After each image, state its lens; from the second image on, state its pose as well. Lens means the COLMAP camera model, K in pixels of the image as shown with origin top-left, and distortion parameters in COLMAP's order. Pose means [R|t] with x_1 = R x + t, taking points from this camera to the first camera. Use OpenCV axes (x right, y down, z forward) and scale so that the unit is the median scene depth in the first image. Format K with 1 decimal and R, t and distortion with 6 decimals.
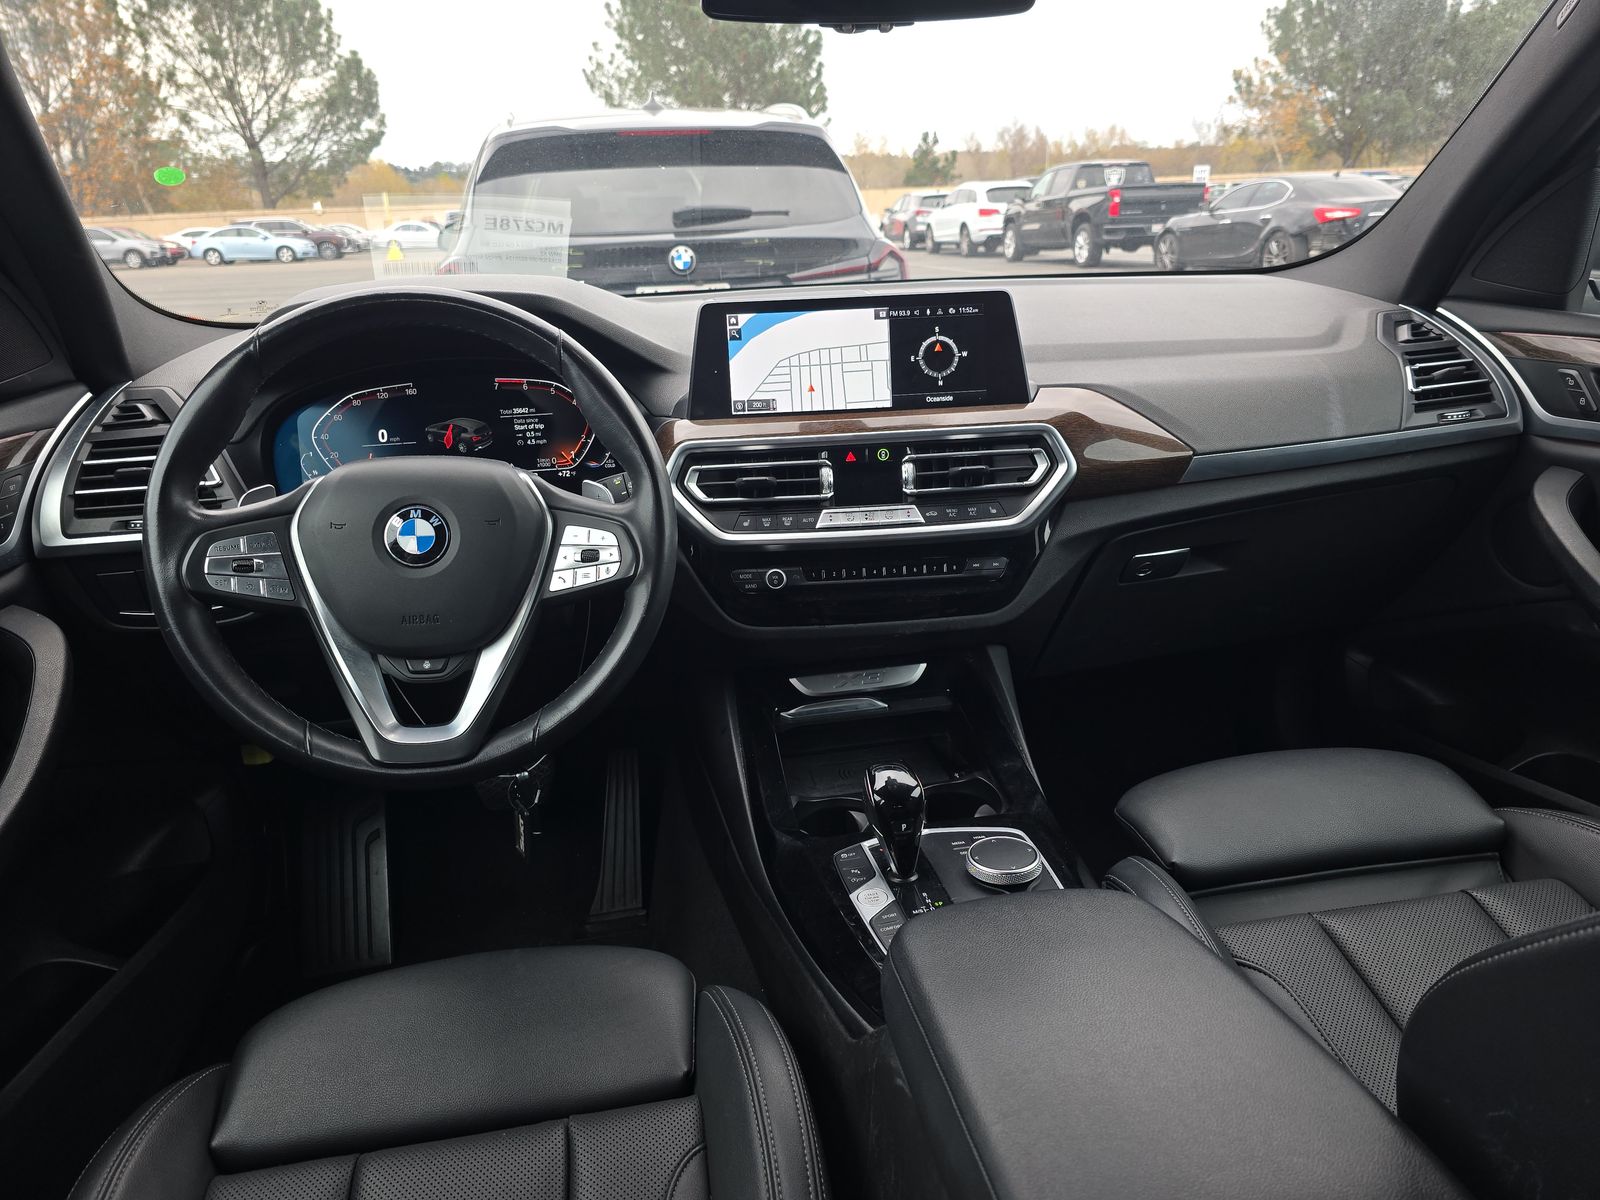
lens RADIAL K [[1084.7, 0, 813.3], [0, 1084.7, 603.4], [0, 0, 1]] dist [0.028964, -0.037057]
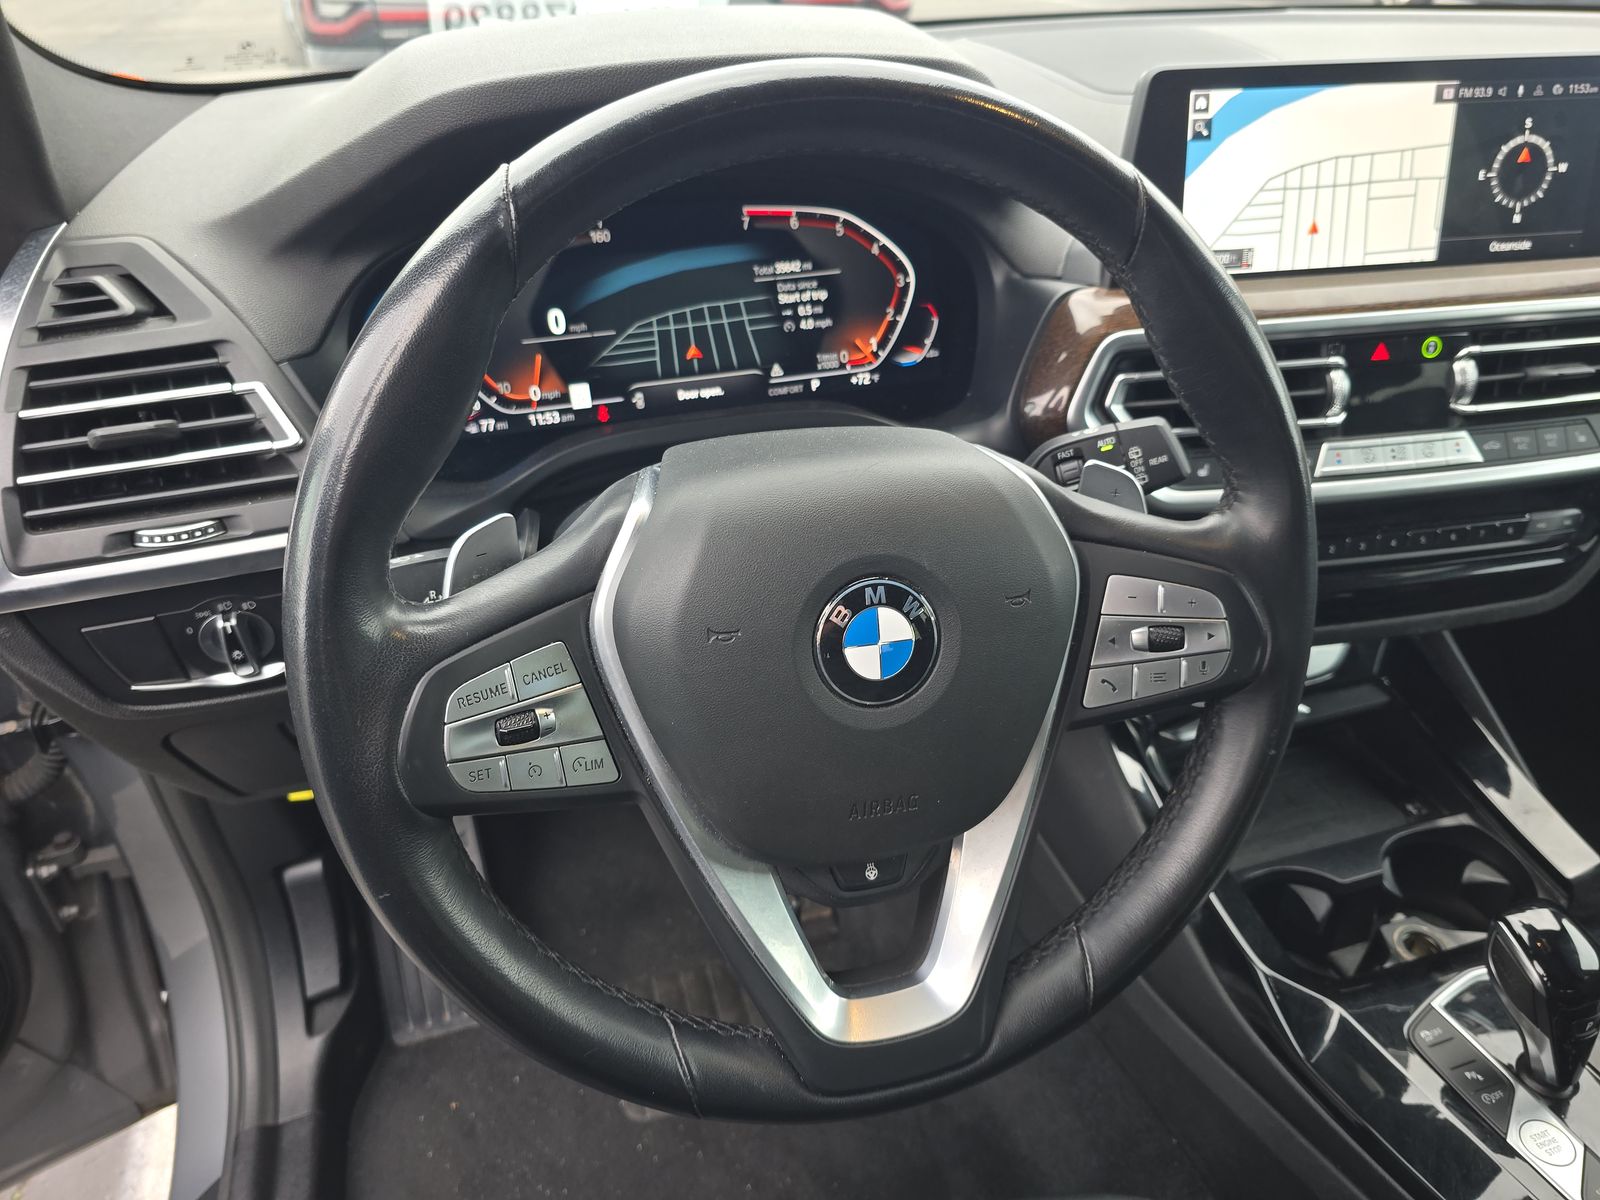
lens RADIAL K [[1084.7, 0, 782.8], [0, 1084.7, 577.7], [0, 0, 1]] dist [0.028964, -0.037057]
pose [[0.994247, -0.035865, 0.100927, -0.347294], [0.013829, 0.977370, 0.211086, -0.144141], [-0.106213, -0.208476, 0.972243, 0.432483]]
